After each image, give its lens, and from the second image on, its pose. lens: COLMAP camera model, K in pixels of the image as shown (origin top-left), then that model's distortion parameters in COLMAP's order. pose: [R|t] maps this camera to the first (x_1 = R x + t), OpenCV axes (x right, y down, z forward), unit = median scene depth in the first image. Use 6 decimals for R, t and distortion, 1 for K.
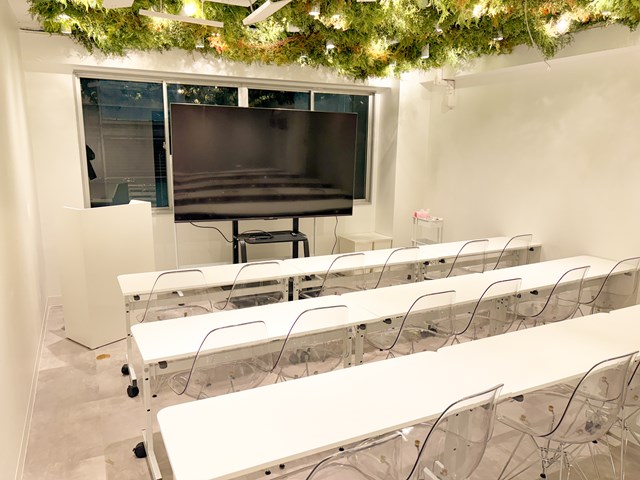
lens RADIAL K [[510.1, 0, 320.0], [0, 510.1, 240.0], [0, 0, 1]] dist [0.029053, -0.003279]
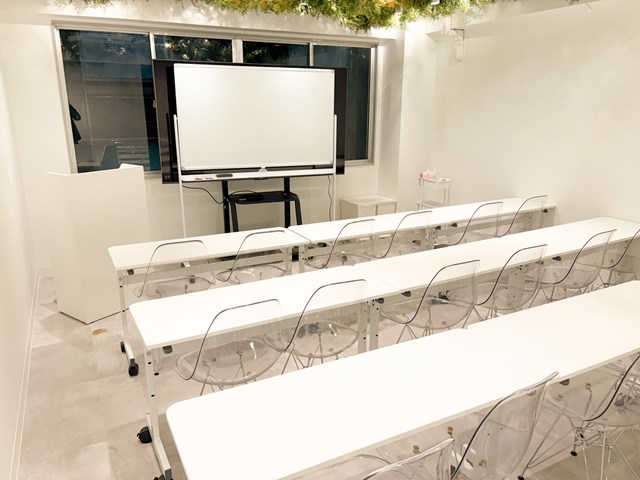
lens RADIAL K [[510.1, 0, 320.0], [0, 510.1, 240.0], [0, 0, 1]] dist [0.029053, -0.003279]
pose [[0.999776, -0.013778, 0.016066, -0.023100], [0.012491, 0.996904, 0.077635, -0.007317], [-0.017086, -0.077417, 0.996852, 0.050863]]
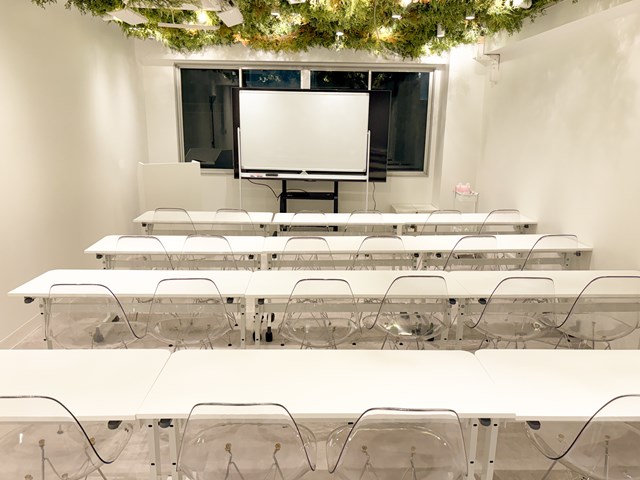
lens RADIAL K [[510.1, 0, 320.0], [0, 510.1, 240.0], [0, 0, 1]] dist [0.029053, -0.003279]
pose [[0.903886, 0.101123, -0.415650, 0.469222], [-0.081876, 0.994591, 0.063922, 0.013759], [0.419866, -0.023747, 0.907275, -0.069791]]
